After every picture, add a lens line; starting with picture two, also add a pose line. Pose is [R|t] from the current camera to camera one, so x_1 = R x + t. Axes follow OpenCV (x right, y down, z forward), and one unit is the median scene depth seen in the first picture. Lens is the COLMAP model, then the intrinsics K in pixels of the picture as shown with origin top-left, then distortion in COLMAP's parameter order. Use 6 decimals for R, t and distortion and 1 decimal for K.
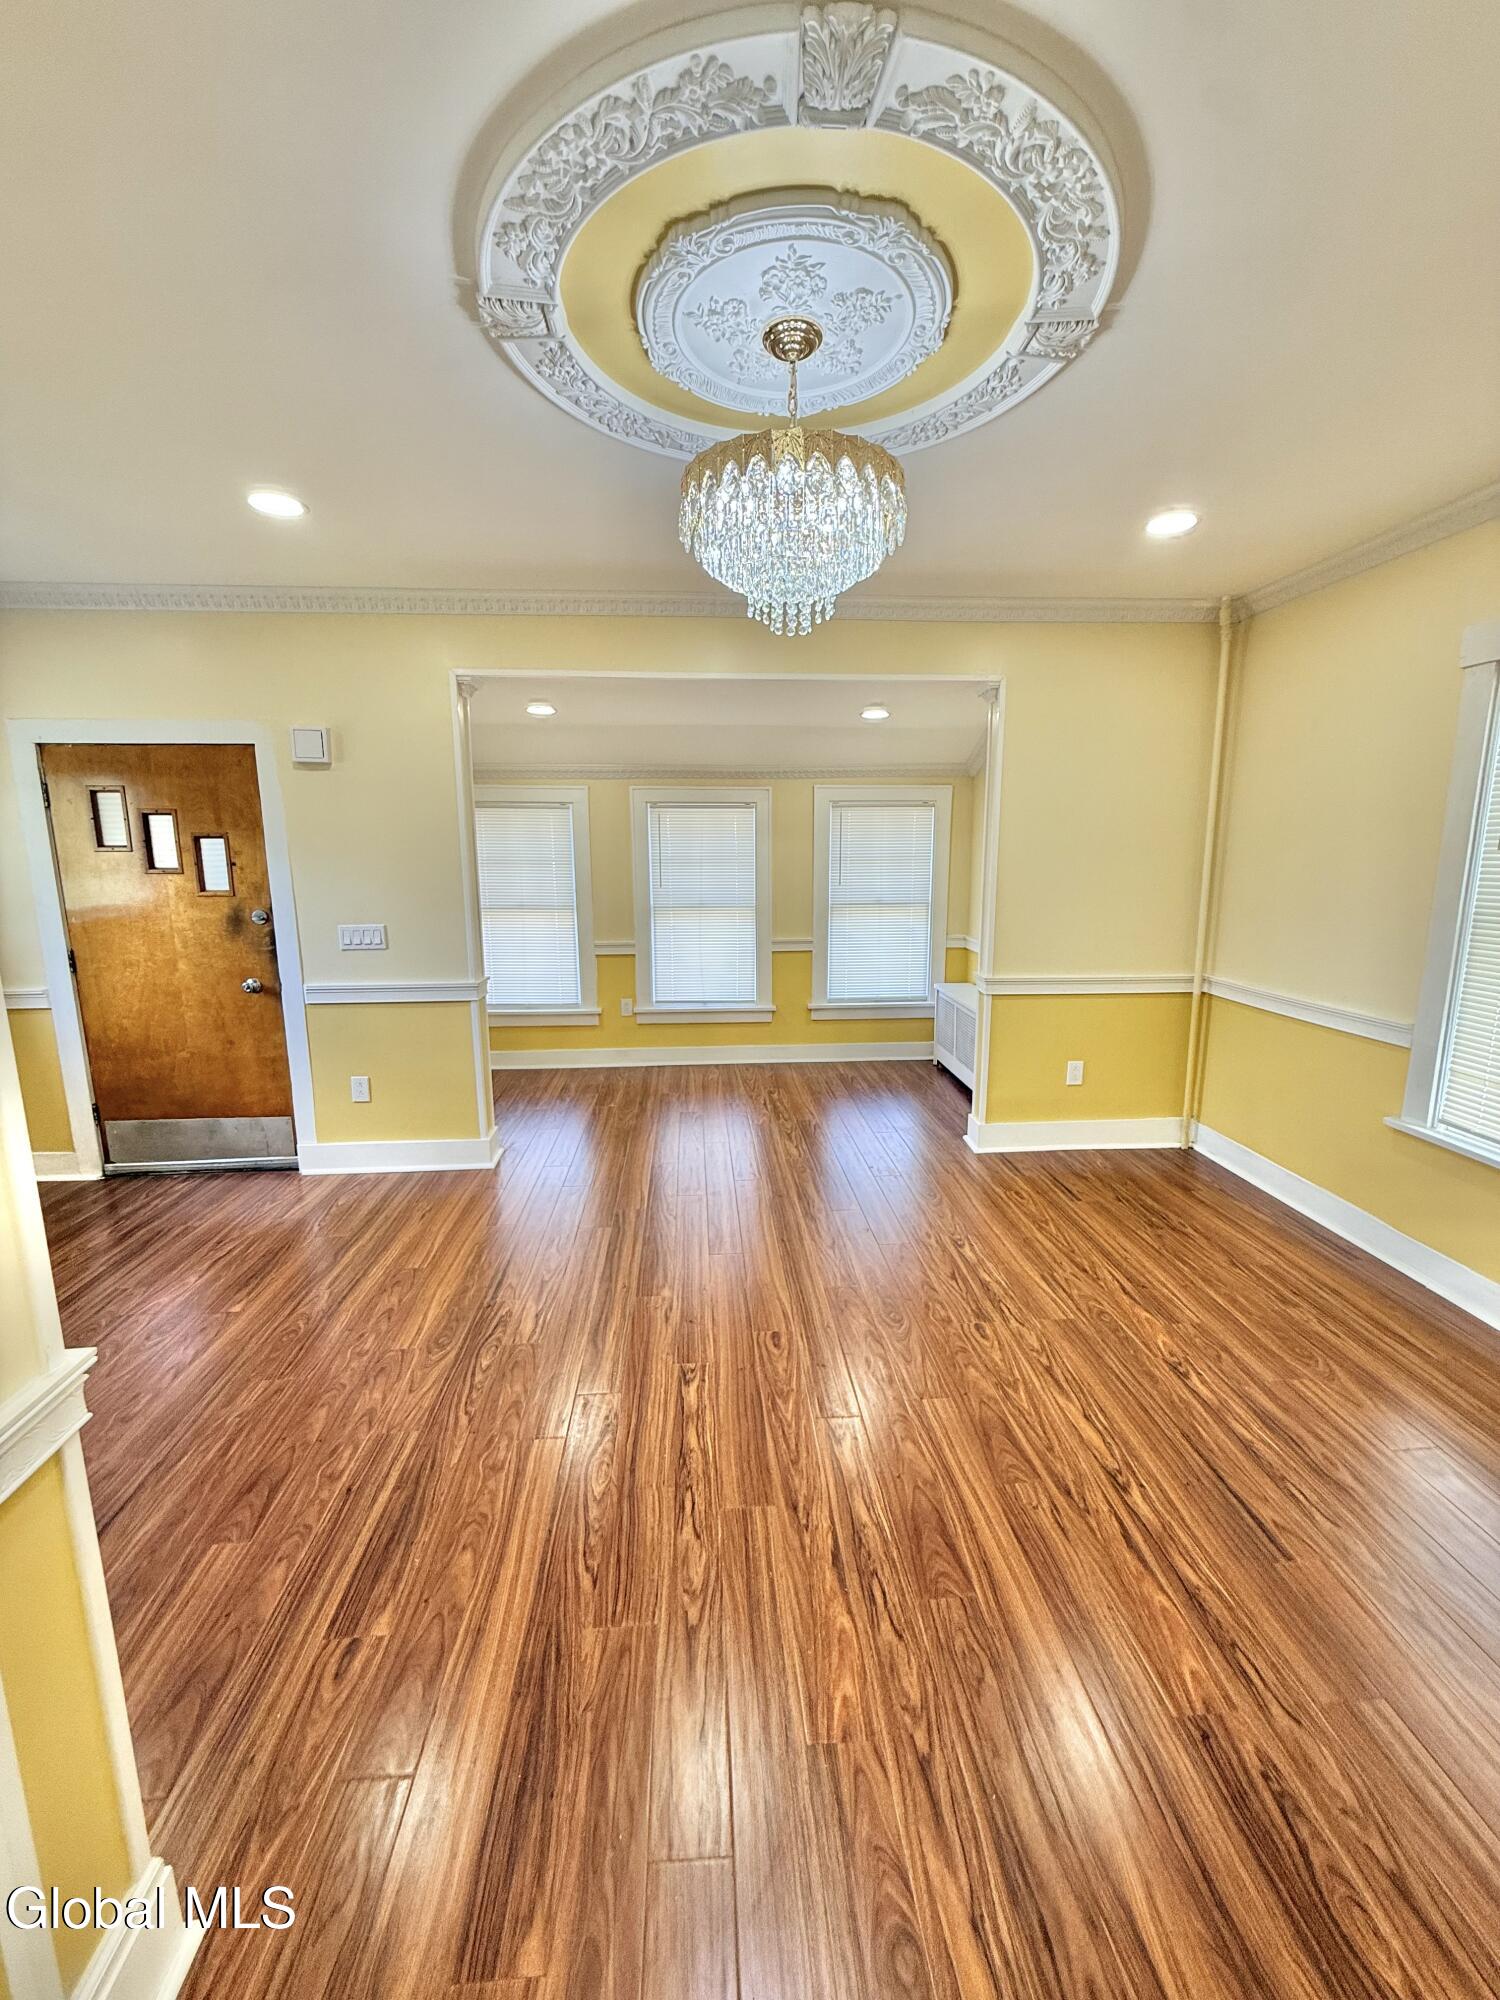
lens RADIAL K [[798.4, 0, 750.6], [0, 798.4, 992.4], [0, 0, 1]] dist [0.000536, 0.000001]
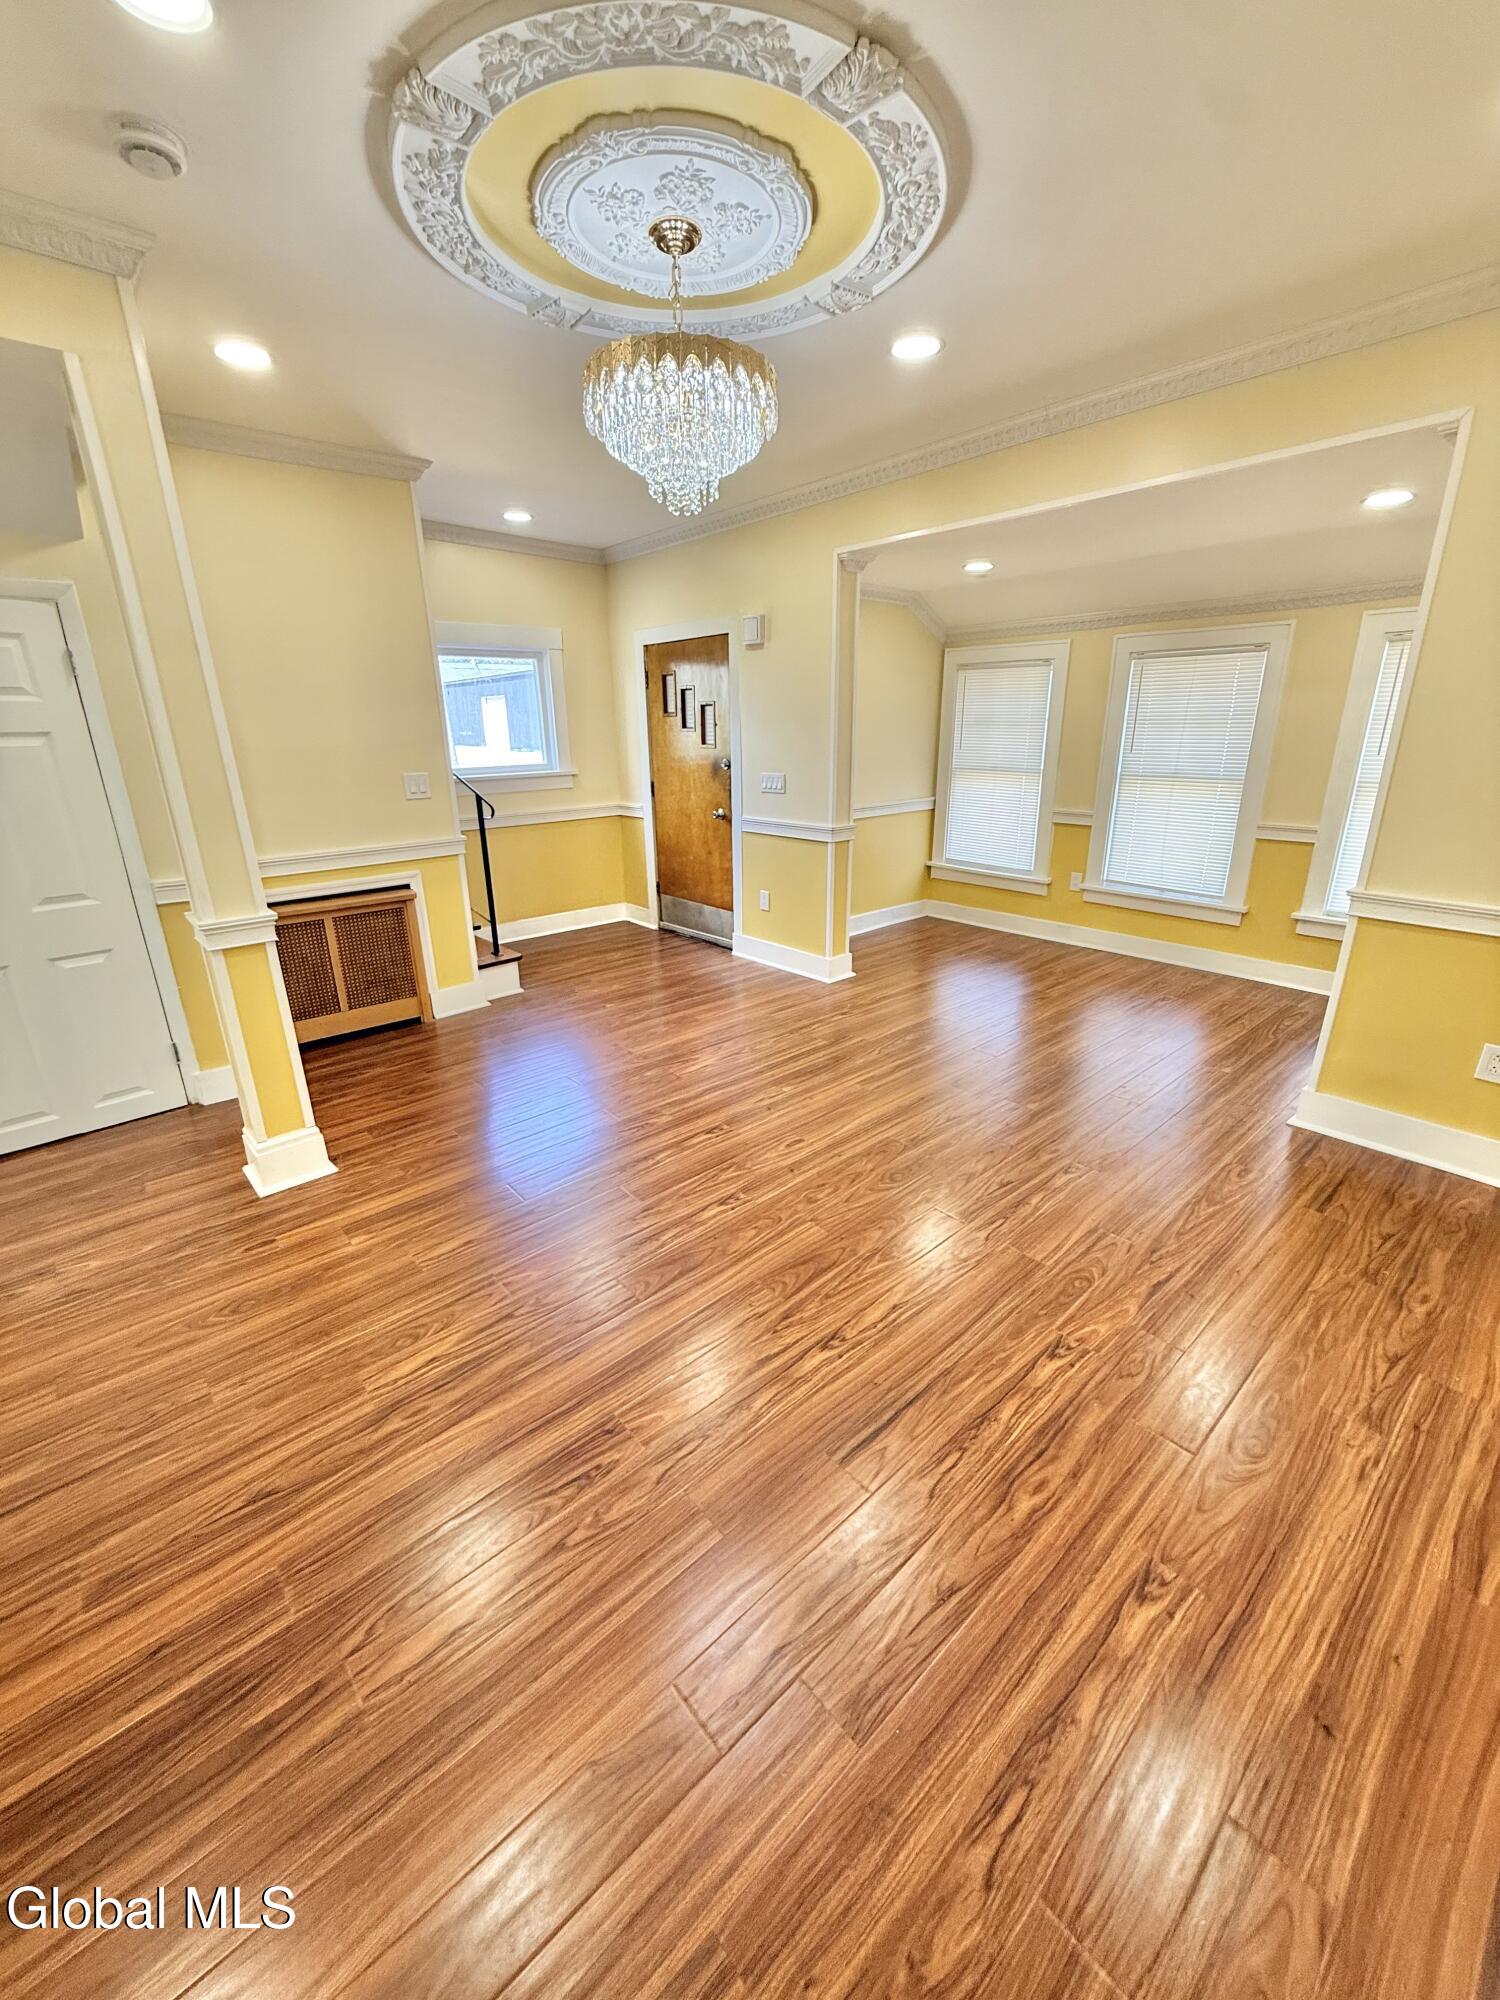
lens RADIAL K [[800.5, 0, 756.0], [0, 800.5, 994.9], [0, 0, 1]] dist [0.000312, 0.000099]
pose [[0.607064, 0.252315, -0.753532, 0.552620], [-0.127890, 0.966913, 0.220733, -0.019707], [0.784295, -0.037630, 0.619246, 0.154738]]
